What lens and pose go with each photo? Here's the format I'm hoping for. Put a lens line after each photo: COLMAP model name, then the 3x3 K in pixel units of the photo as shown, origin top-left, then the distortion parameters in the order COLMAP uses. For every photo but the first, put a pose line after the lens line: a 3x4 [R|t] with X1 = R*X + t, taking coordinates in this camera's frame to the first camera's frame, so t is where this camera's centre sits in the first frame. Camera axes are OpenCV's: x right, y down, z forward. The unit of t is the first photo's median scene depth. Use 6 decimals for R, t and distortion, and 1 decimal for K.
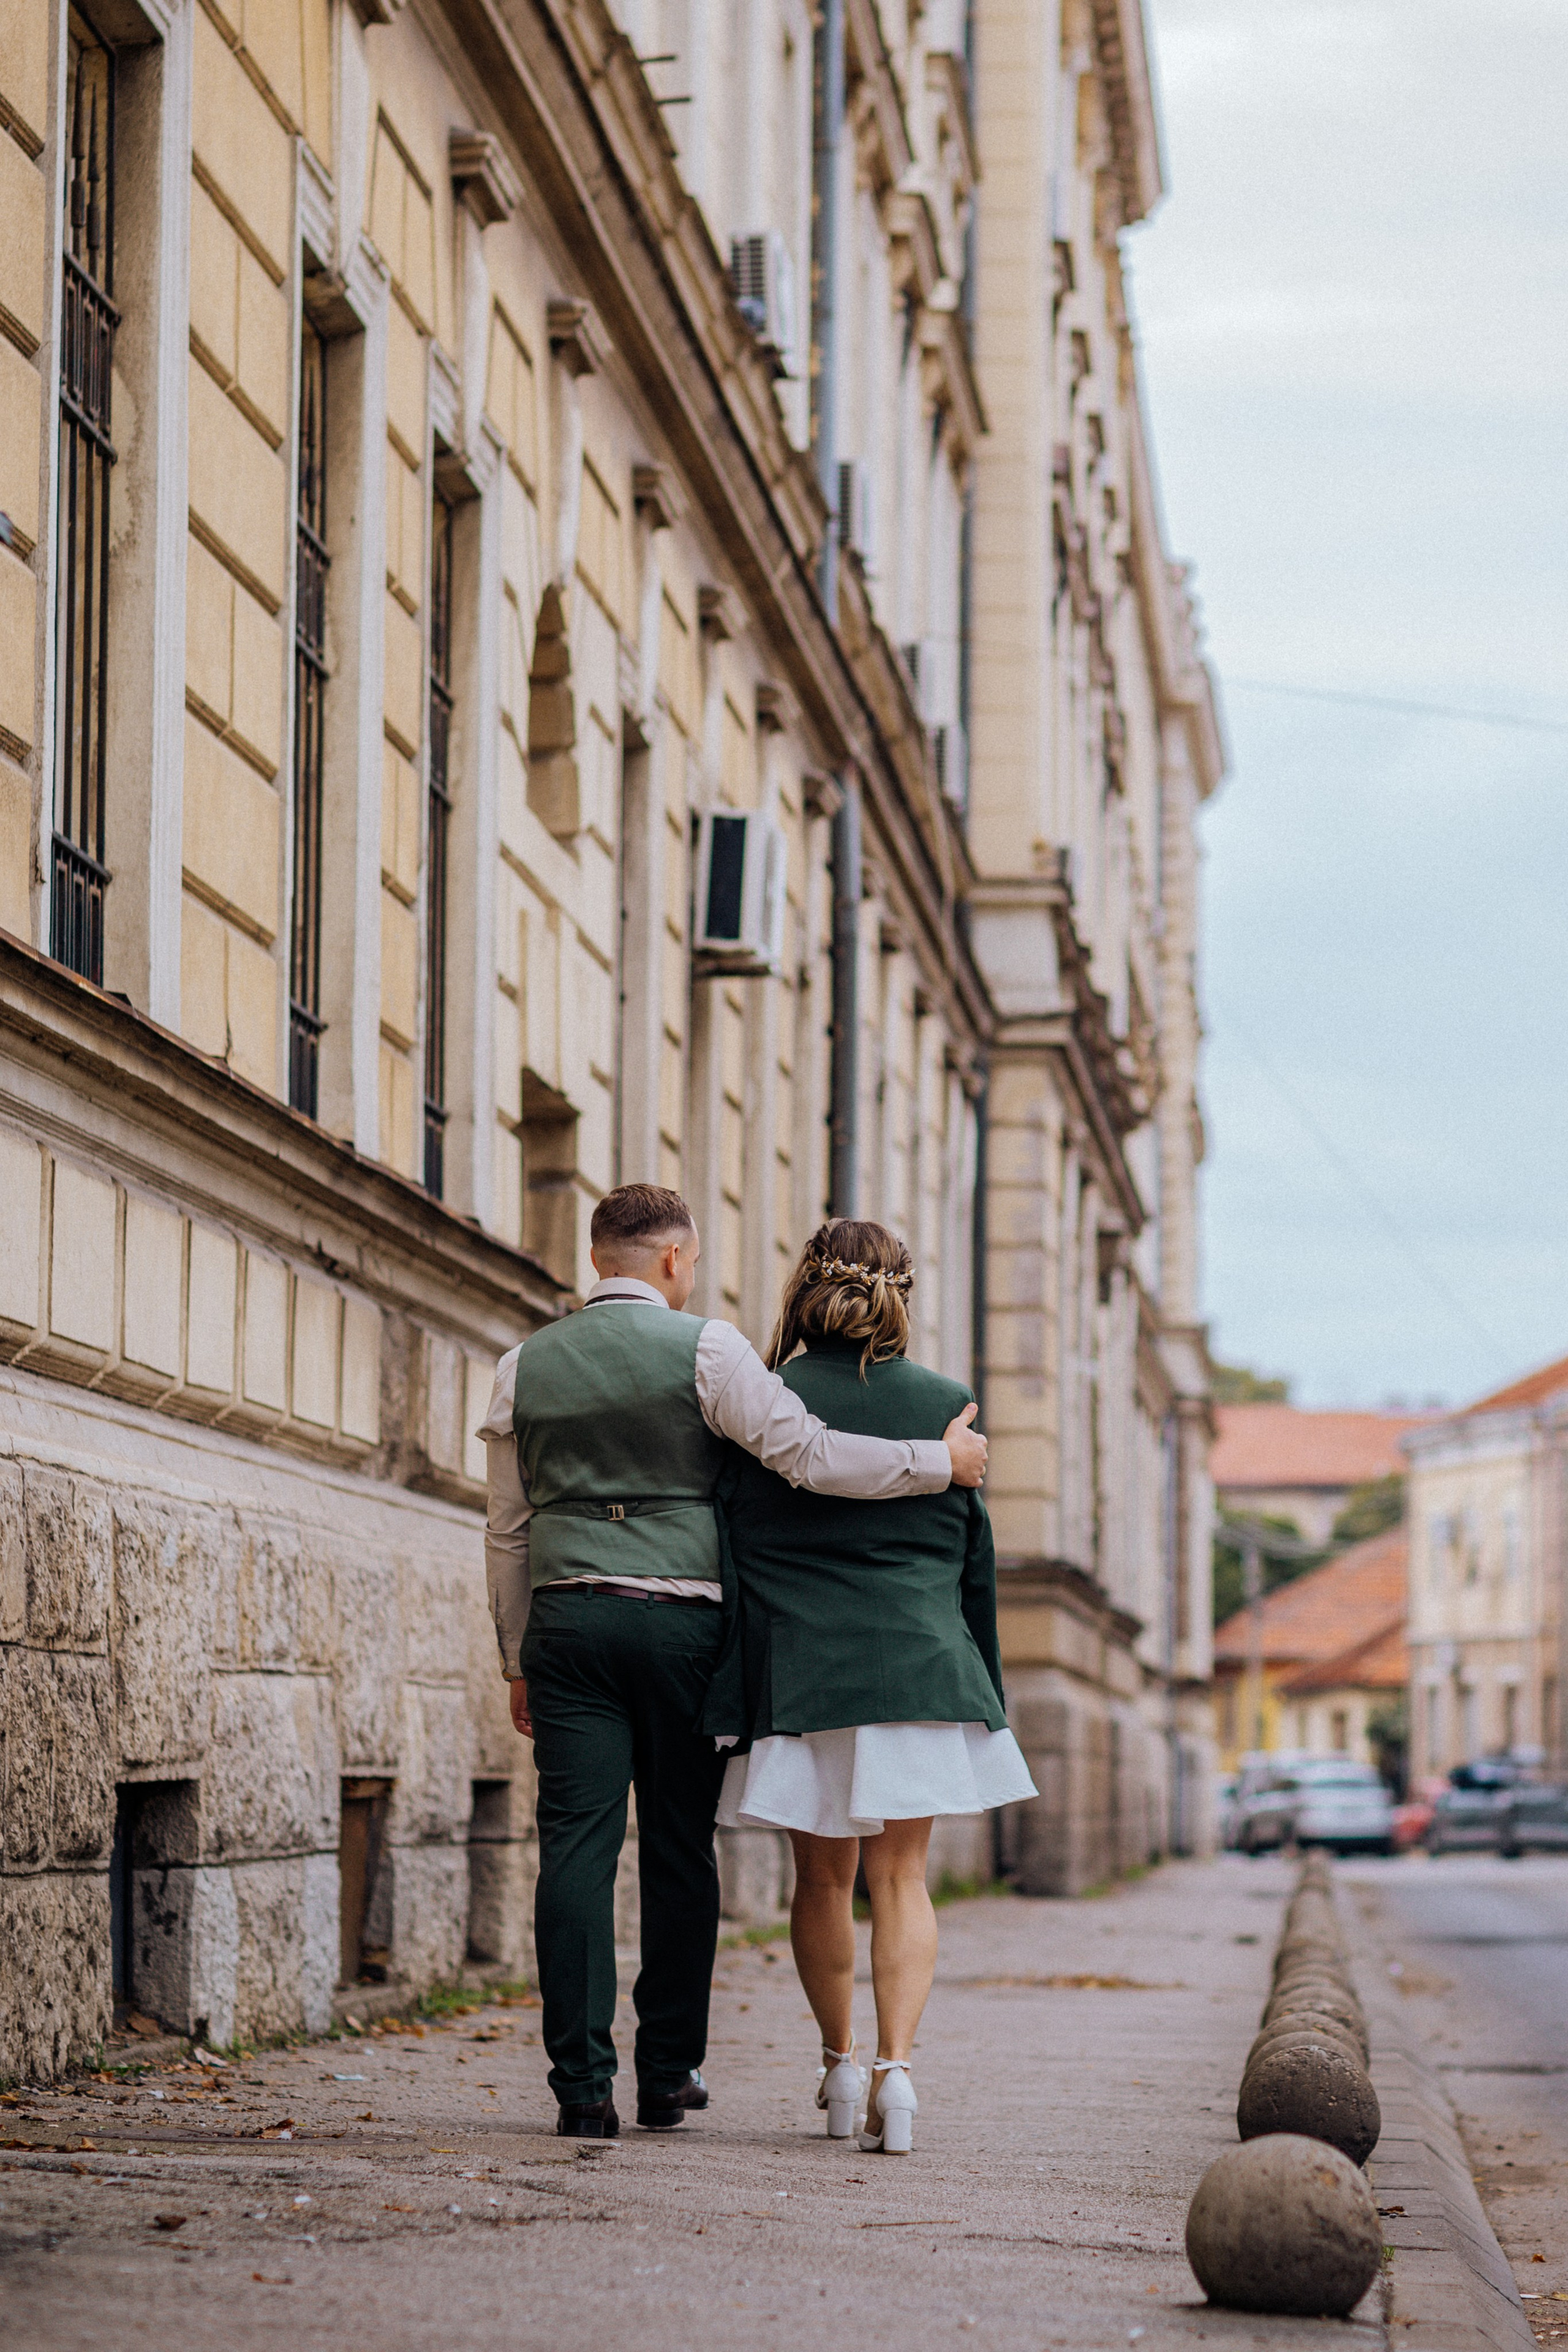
lens RADIAL K [[6341.9, 0, 784.0], [0, 6341.9, 1176.0], [0, 0, 1]] dist [-0.020308, 0.174158]
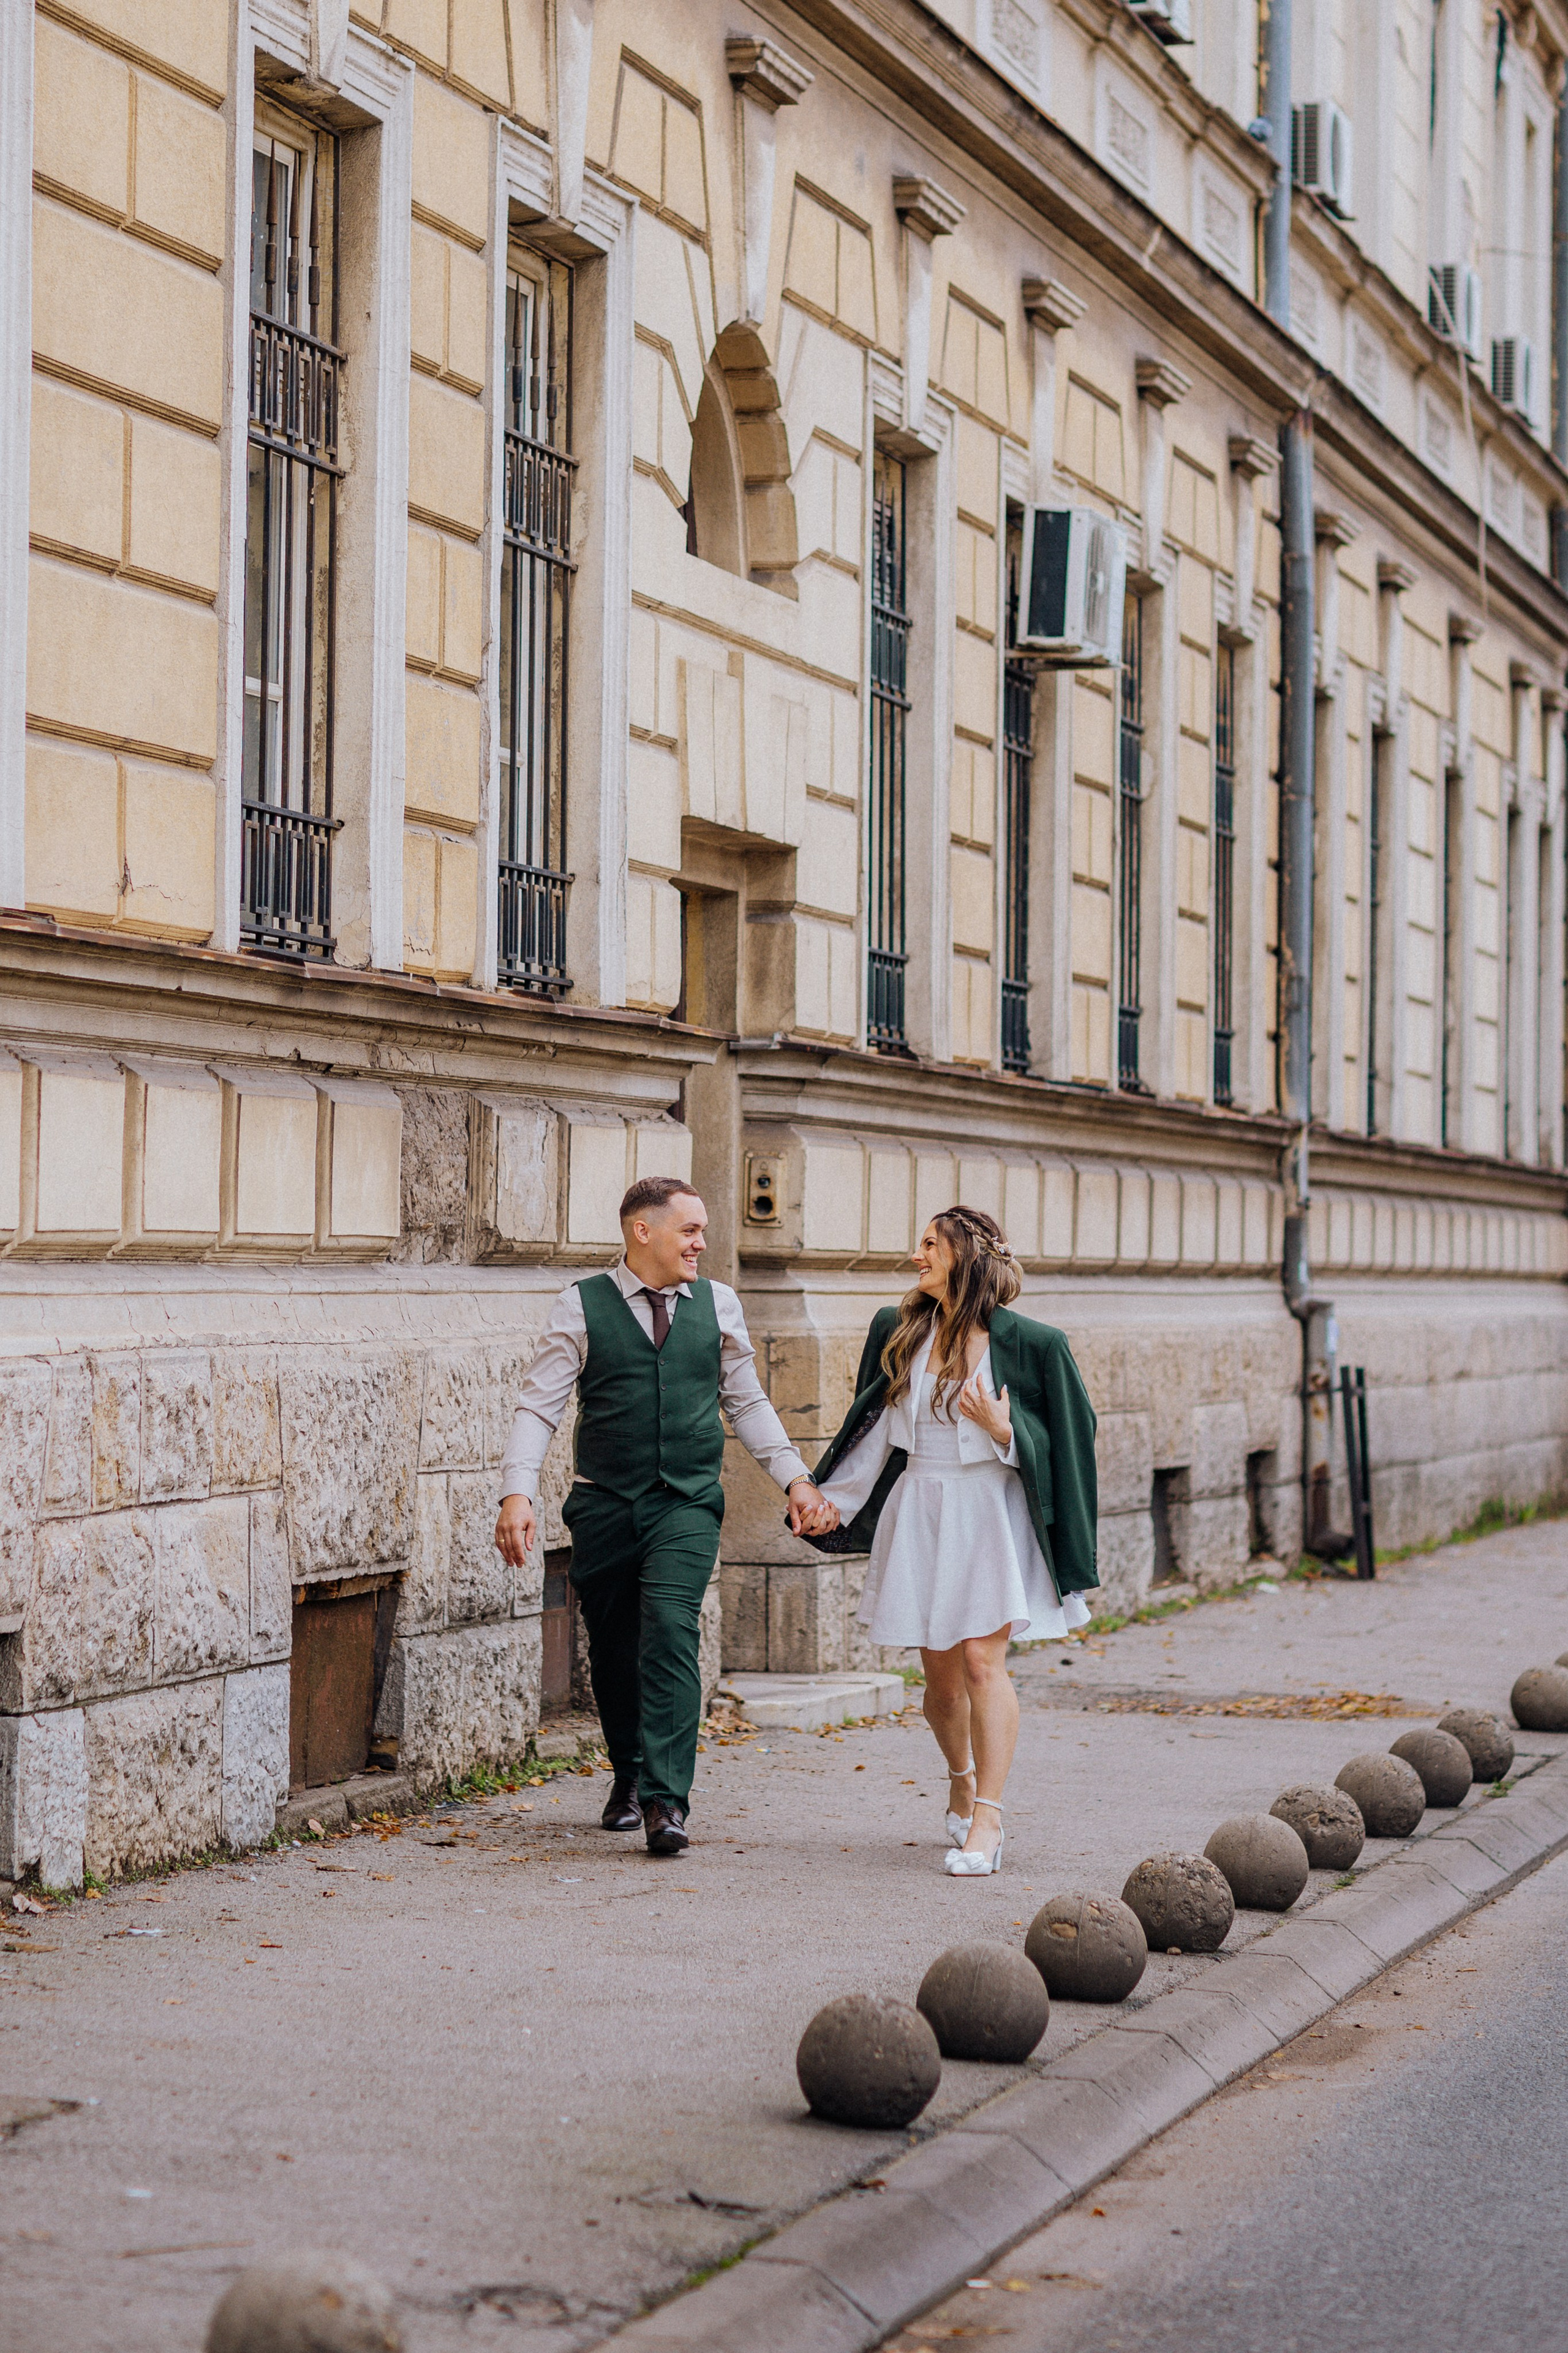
lens RADIAL K [[6300.6, 0, 710.4], [0, 6300.6, 1054.3], [0, 0, 1]] dist [0.018278, 0.190065]
pose [[0.989145, 0.003221, -0.146908, 0.146552], [0.004943, 0.998465, 0.055172, -0.046338], [0.146861, -0.055299, 0.987610, 0.020758]]
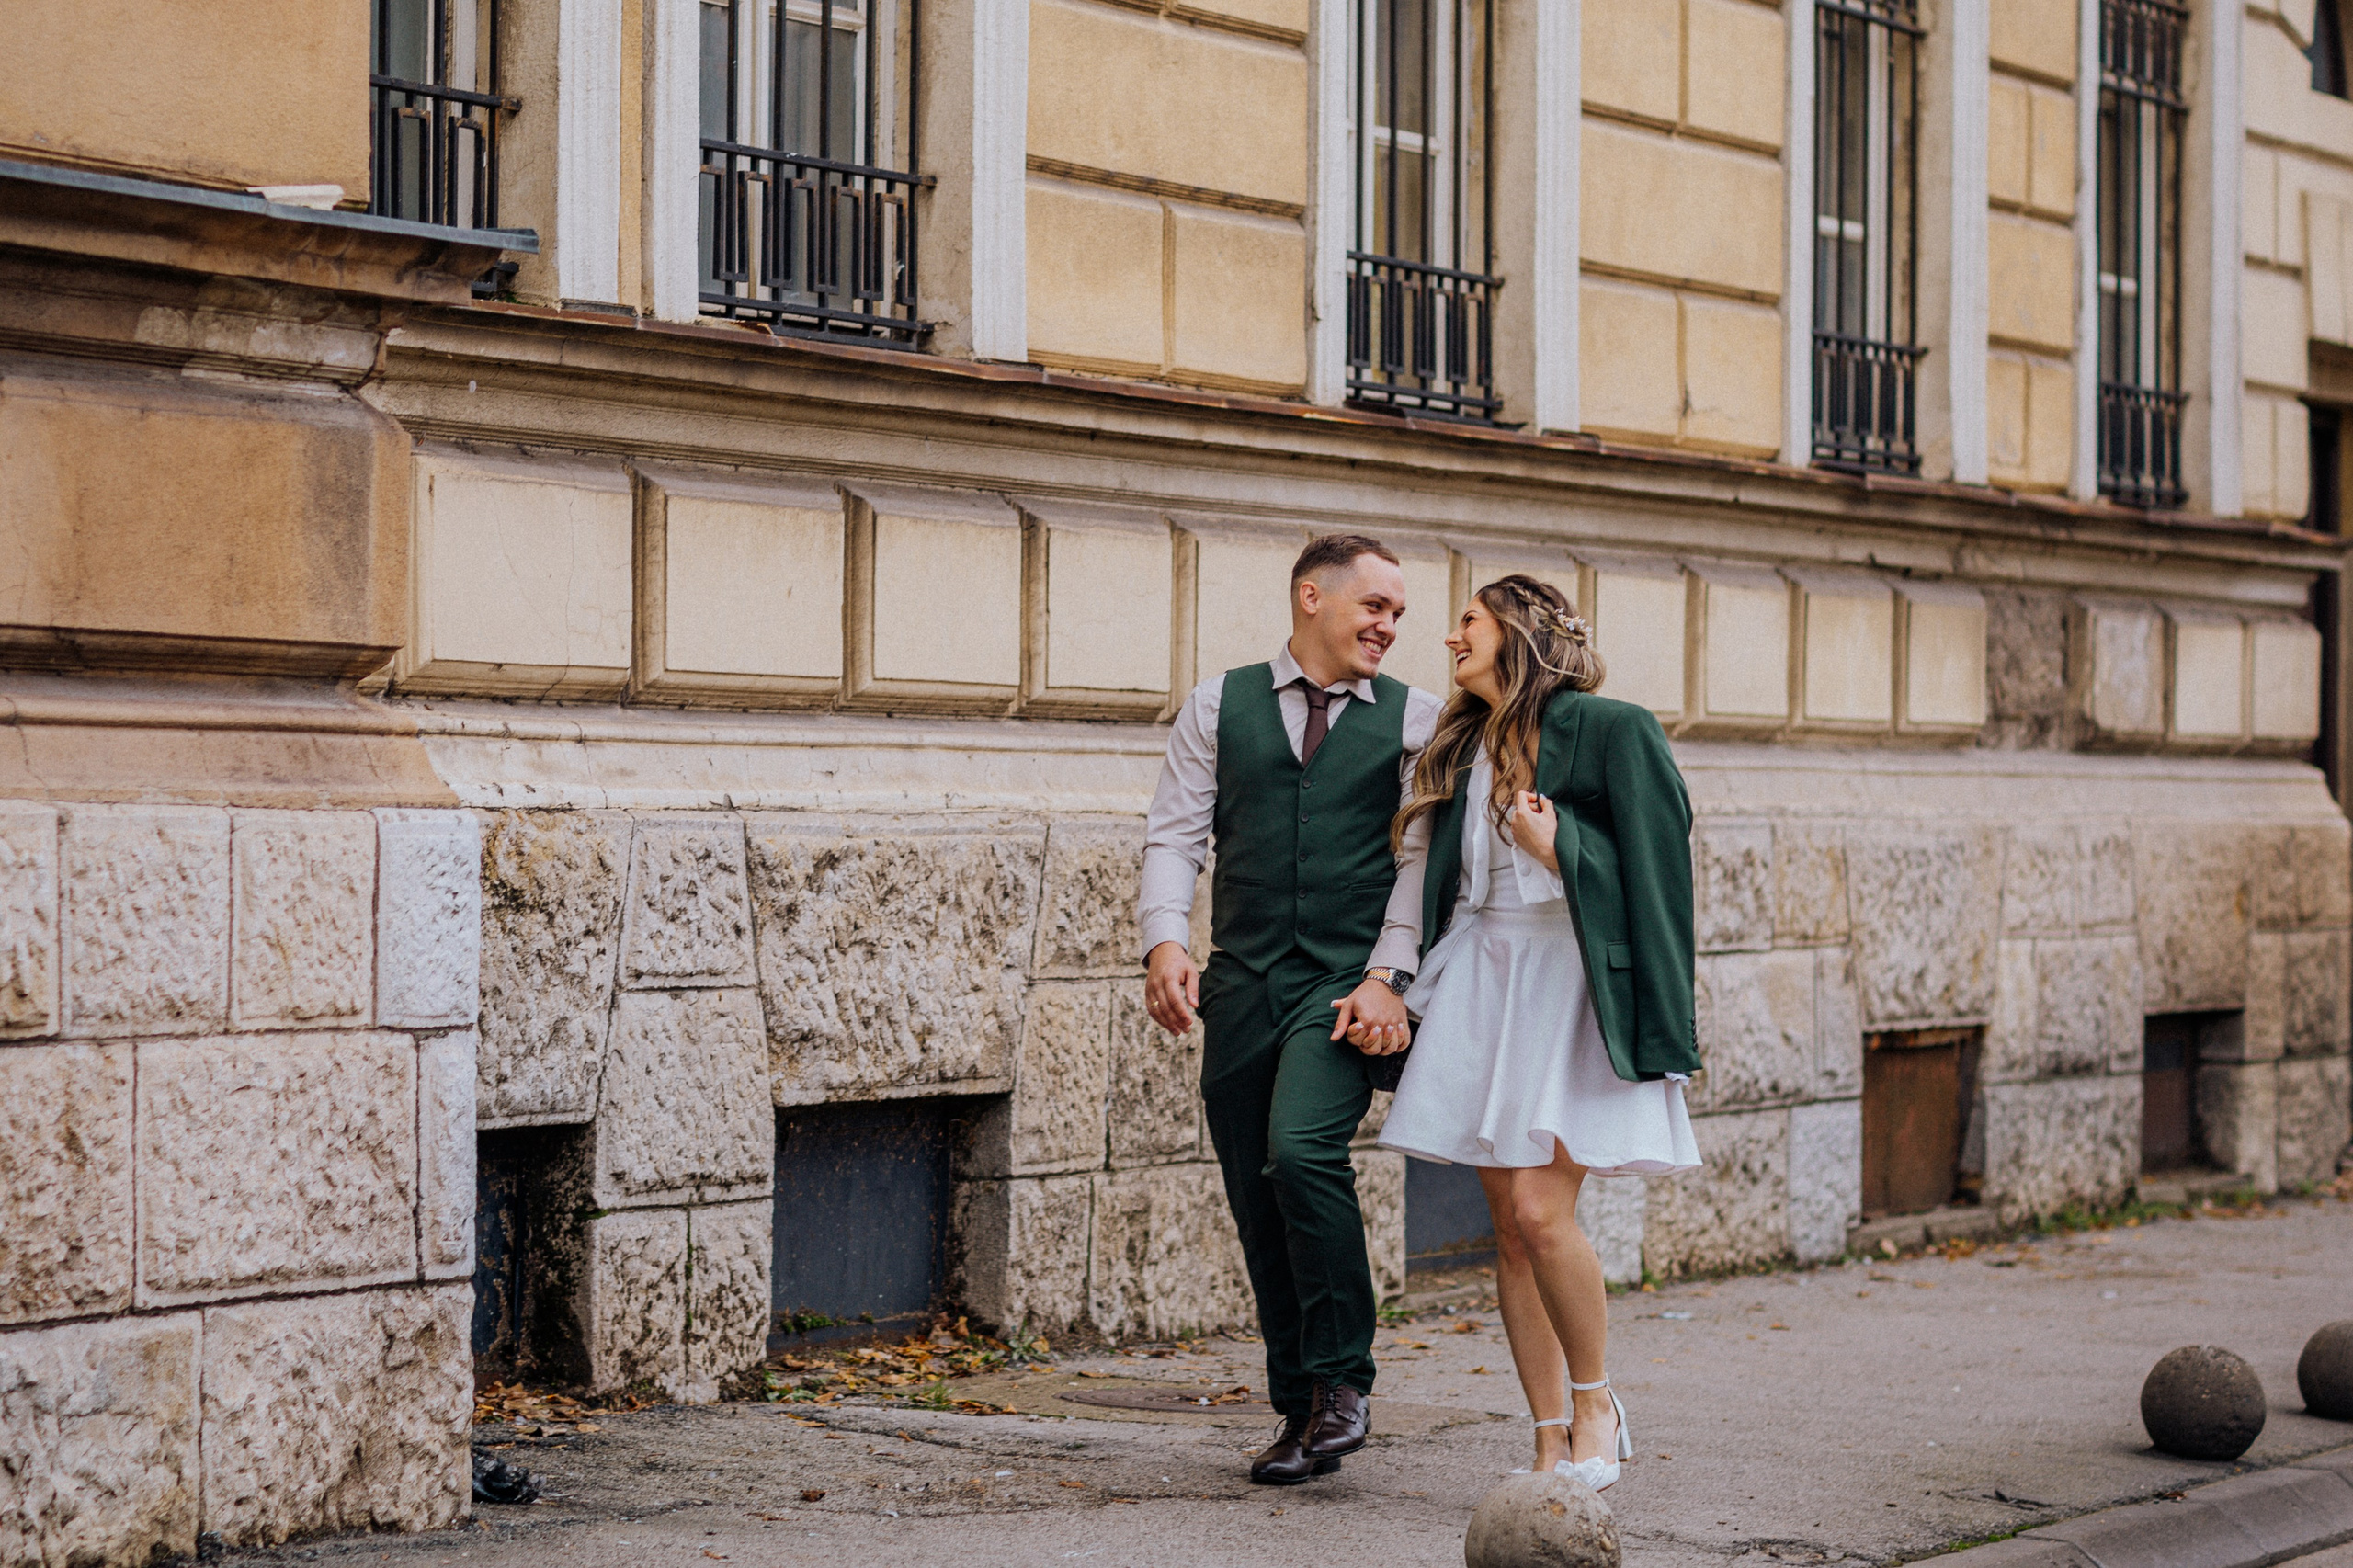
lens RADIAL K [[6301.0, 0, 1095.8], [0, 6301.0, 791.5], [0, 0, 1]] dist [0.018278, 0.190065]
pose [[0.921490, 0.002389, -0.388394, 0.246901], [0.031309, 0.996270, 0.080411, -0.044288], [0.387137, -0.086258, 0.917978, -0.087633]]
